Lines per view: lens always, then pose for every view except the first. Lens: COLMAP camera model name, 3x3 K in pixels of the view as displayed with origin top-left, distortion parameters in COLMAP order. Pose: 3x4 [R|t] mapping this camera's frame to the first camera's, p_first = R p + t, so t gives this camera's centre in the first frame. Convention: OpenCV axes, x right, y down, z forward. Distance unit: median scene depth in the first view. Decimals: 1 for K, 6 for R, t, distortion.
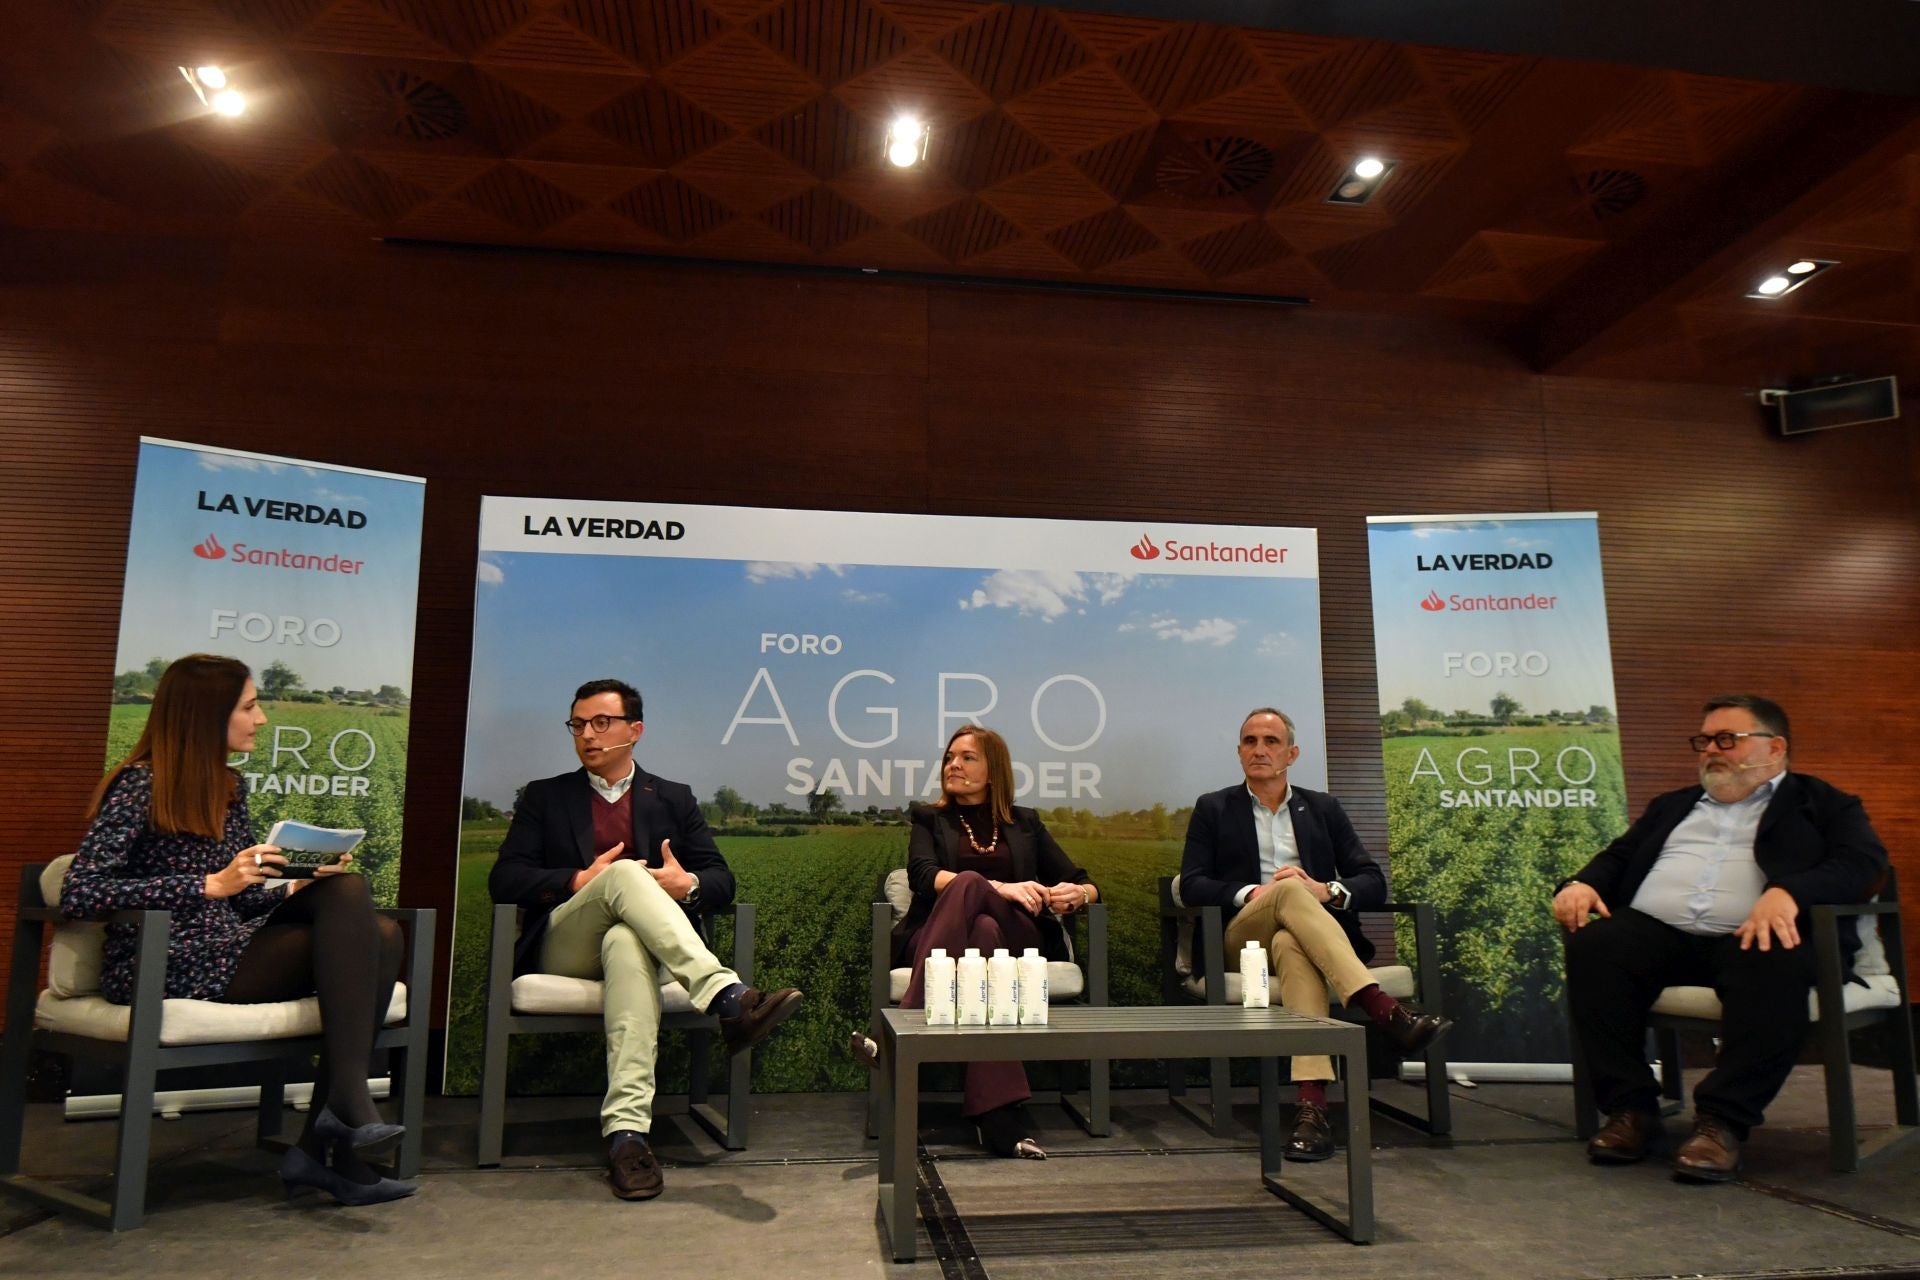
lens RADIAL K [[1293.3, 0, 968.0], [0, 1293.3, 673.6], [0, 0, 1]] dist [-0.004217, -0.021779]
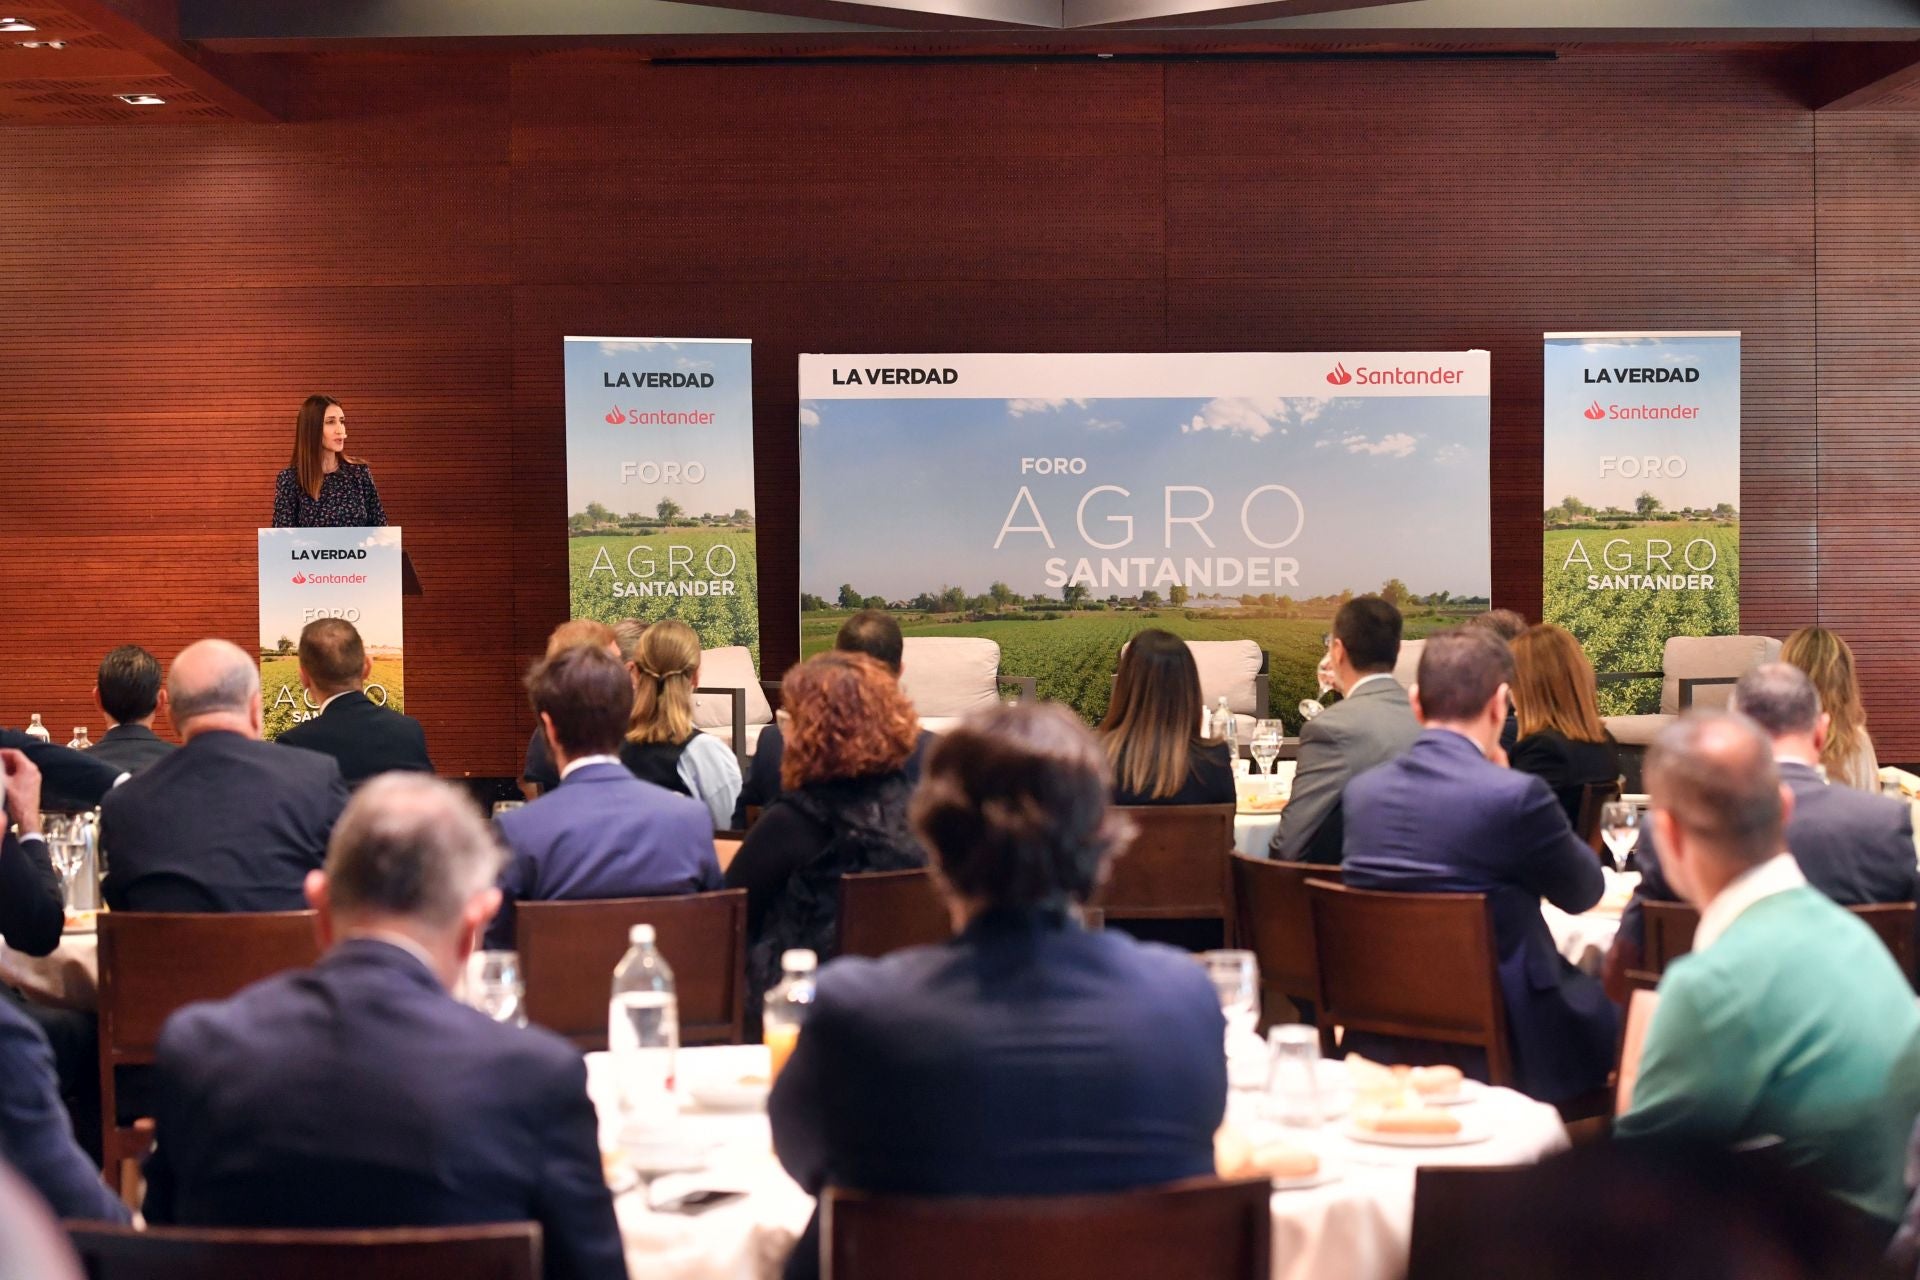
lens RADIAL K [[3877.9, 0, 960.0], [0, 3877.9, 640.0], [0, 0, 1]] dist [-0.145428, 0.255181]
pose [[0.990934, -0.004292, -0.134284, 0.279932], [0.029918, 0.981443, 0.189408, -0.564871], [0.130979, -0.191708, 0.972673, -2.655711]]
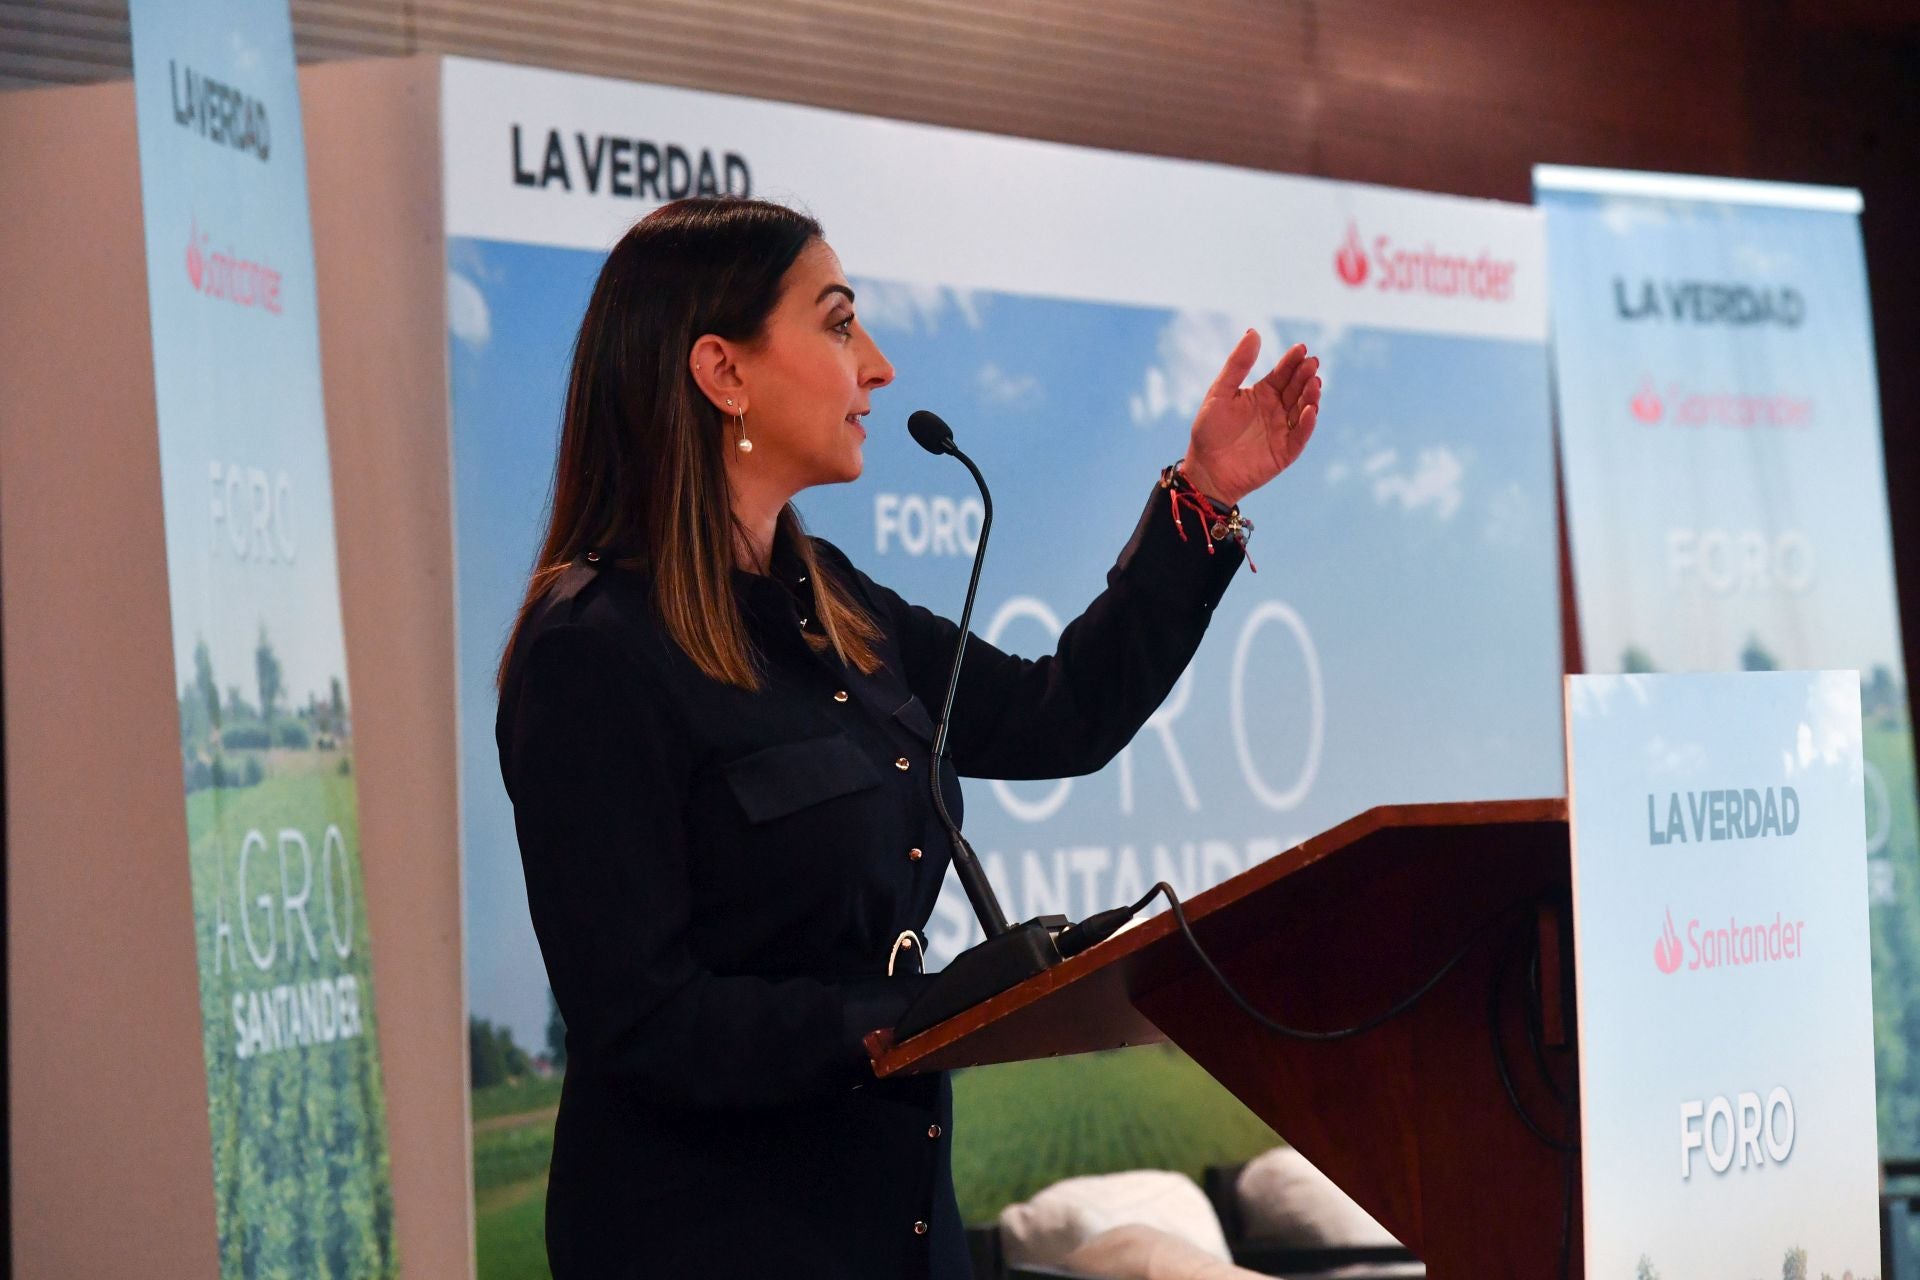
lens RADIAL K [[7076.7, 0, 960.0], [0, 7076.7, 640.0], [0, 0, 1]] dist [-0.343038, -1.368498]
pose [[0.575794, -0.005975, 0.817573, -1.669589], [-0.098196, 0.992229, 0.076409, -0.137693], [-0.811676, -0.124278, 0.570733, -0.091077]]
